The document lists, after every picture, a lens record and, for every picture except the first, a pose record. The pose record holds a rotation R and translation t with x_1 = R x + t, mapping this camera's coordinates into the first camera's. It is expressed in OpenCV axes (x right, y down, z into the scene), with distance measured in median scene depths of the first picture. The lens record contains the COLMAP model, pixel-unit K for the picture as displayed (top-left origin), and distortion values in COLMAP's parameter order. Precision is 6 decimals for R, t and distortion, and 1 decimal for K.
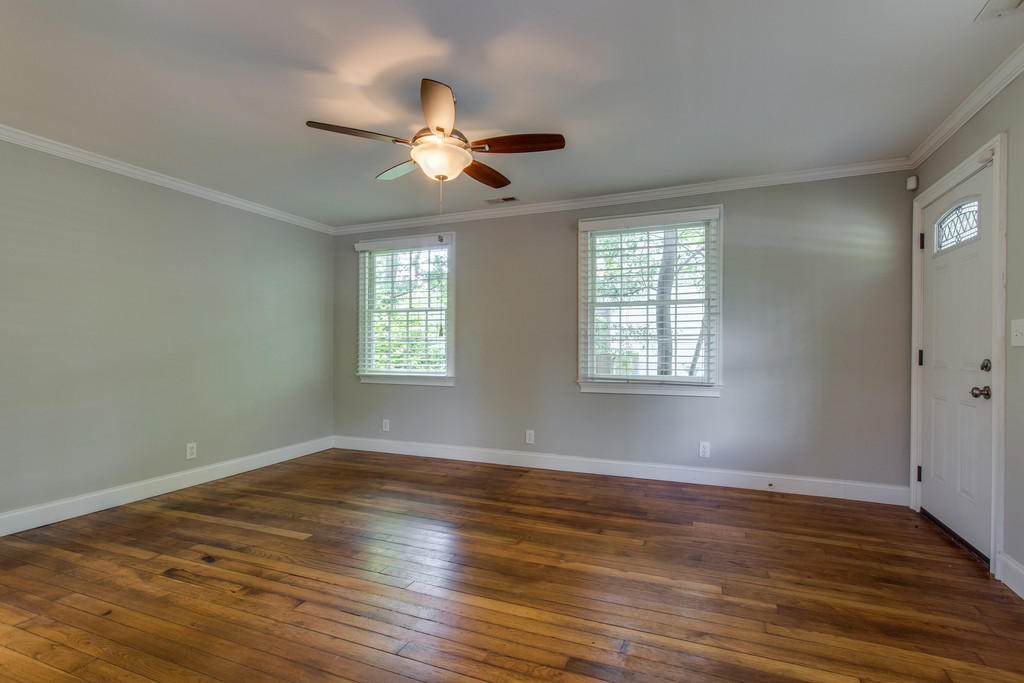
lens RADIAL K [[478.8, 0, 514.1], [0, 478.8, 351.0], [0, 0, 1]] dist [0.005002, 0.000510]
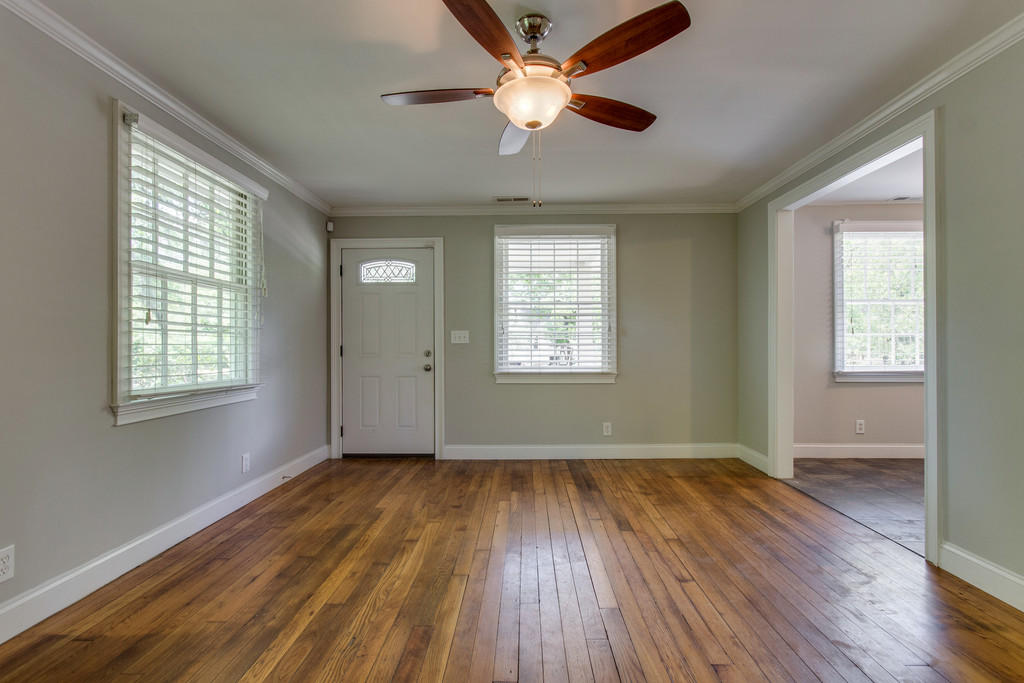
lens RADIAL K [[478.8, 0, 514.1], [0, 478.8, 351.0], [0, 0, 1]] dist [0.005002, 0.000510]
pose [[-0.362195, -0.009105, 0.932058, -0.700513], [0.004514, 0.999923, 0.011522, -0.001929], [-0.932091, 0.008380, -0.362126, 1.058146]]
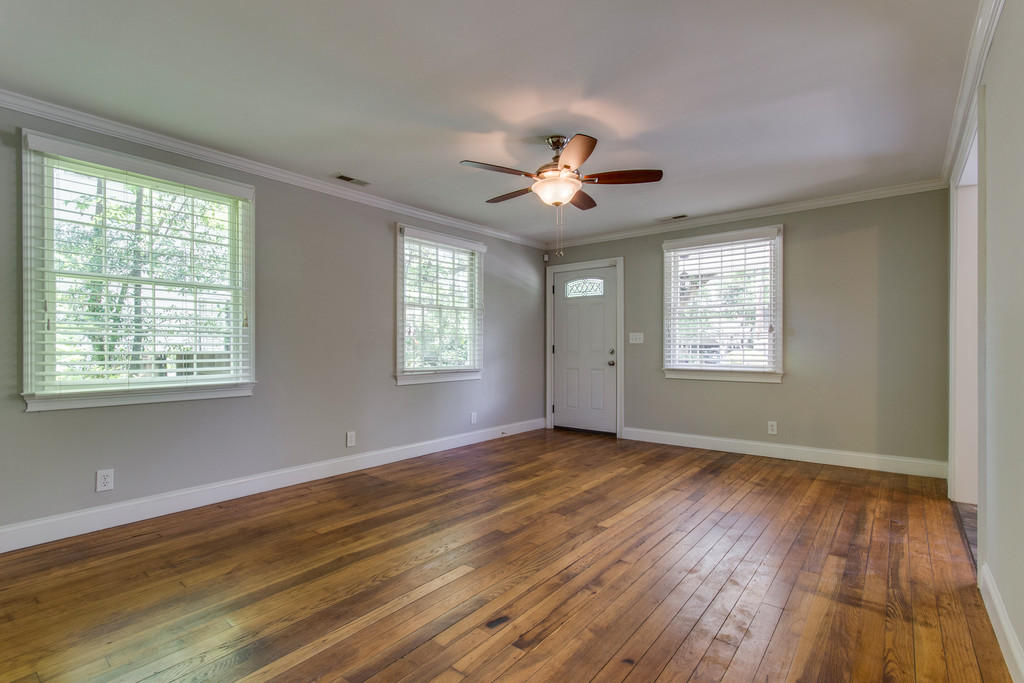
lens RADIAL K [[478.8, 0, 514.1], [0, 478.8, 351.0], [0, 0, 1]] dist [0.005002, 0.000510]
pose [[0.283489, -0.011532, 0.958906, -1.087067], [0.003303, 0.999934, 0.011049, -0.001976], [-0.958970, 0.000035, 0.283508, 0.611931]]
